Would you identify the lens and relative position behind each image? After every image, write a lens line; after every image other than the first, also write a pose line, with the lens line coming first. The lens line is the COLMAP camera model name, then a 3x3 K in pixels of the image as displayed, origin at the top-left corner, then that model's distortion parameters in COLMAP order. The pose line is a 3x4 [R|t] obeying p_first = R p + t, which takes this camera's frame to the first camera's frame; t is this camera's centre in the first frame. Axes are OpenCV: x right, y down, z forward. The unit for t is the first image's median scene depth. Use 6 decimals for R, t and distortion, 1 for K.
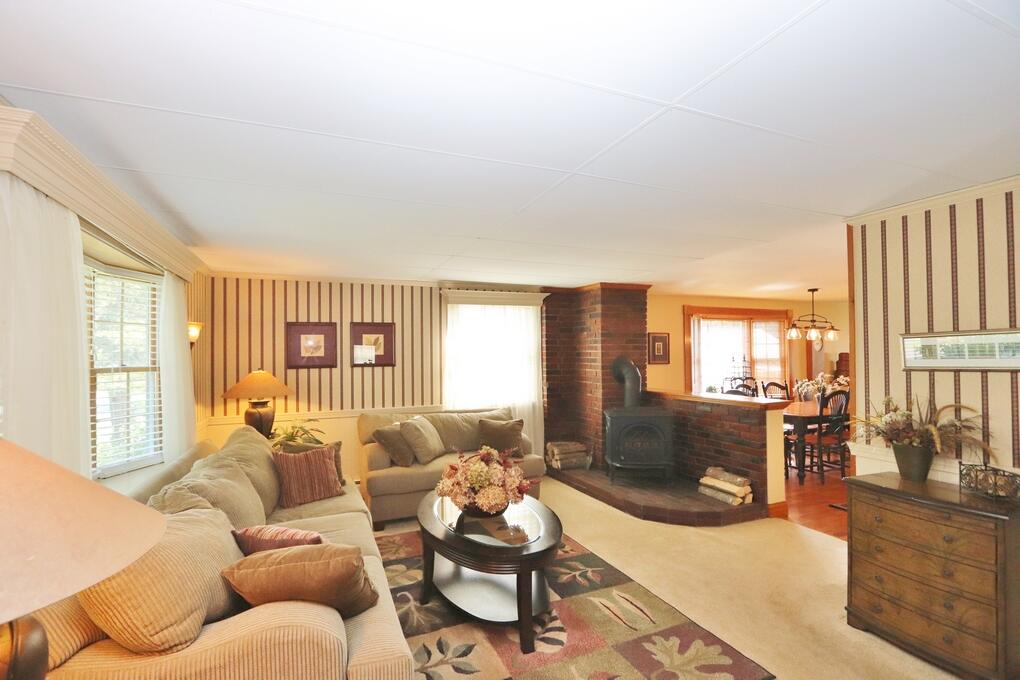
lens RADIAL K [[468.8, 0, 509.2], [0, 468.8, 344.6], [0, 0, 1]] dist [-0.009621, 0.000711]
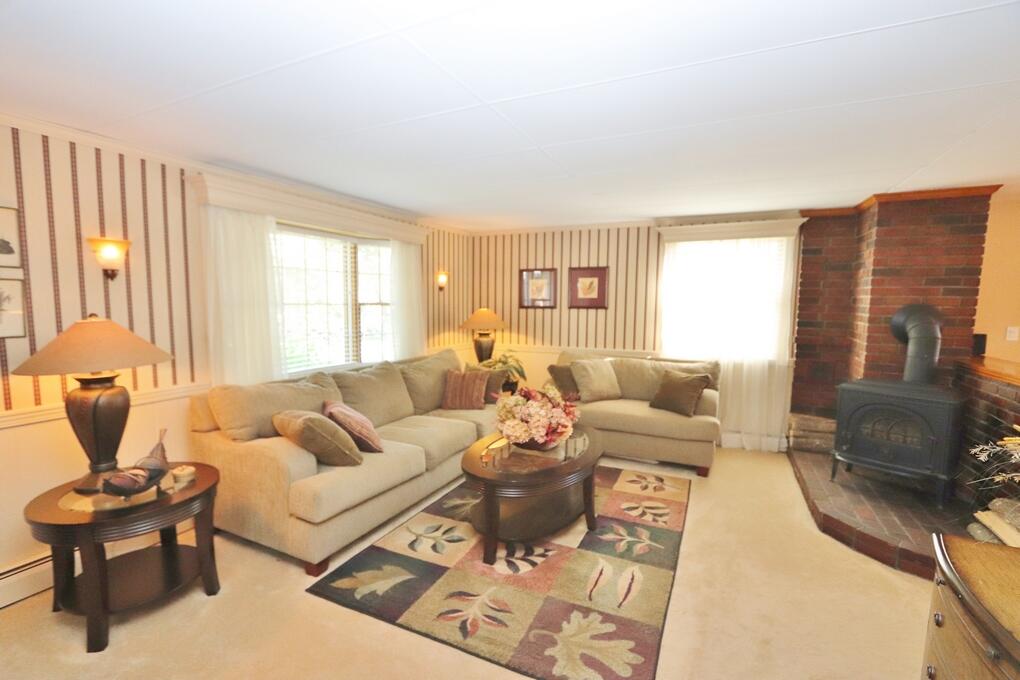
lens RADIAL K [[468.8, 0, 493.8], [0, 468.8, 346.3], [0, 0, 1]] dist [-0.009621, 0.000711]
pose [[0.659337, 0.091455, -0.746265, 0.380786], [0.002422, 0.992311, 0.123748, -0.000044], [0.751844, -0.083399, 0.654046, 0.142600]]
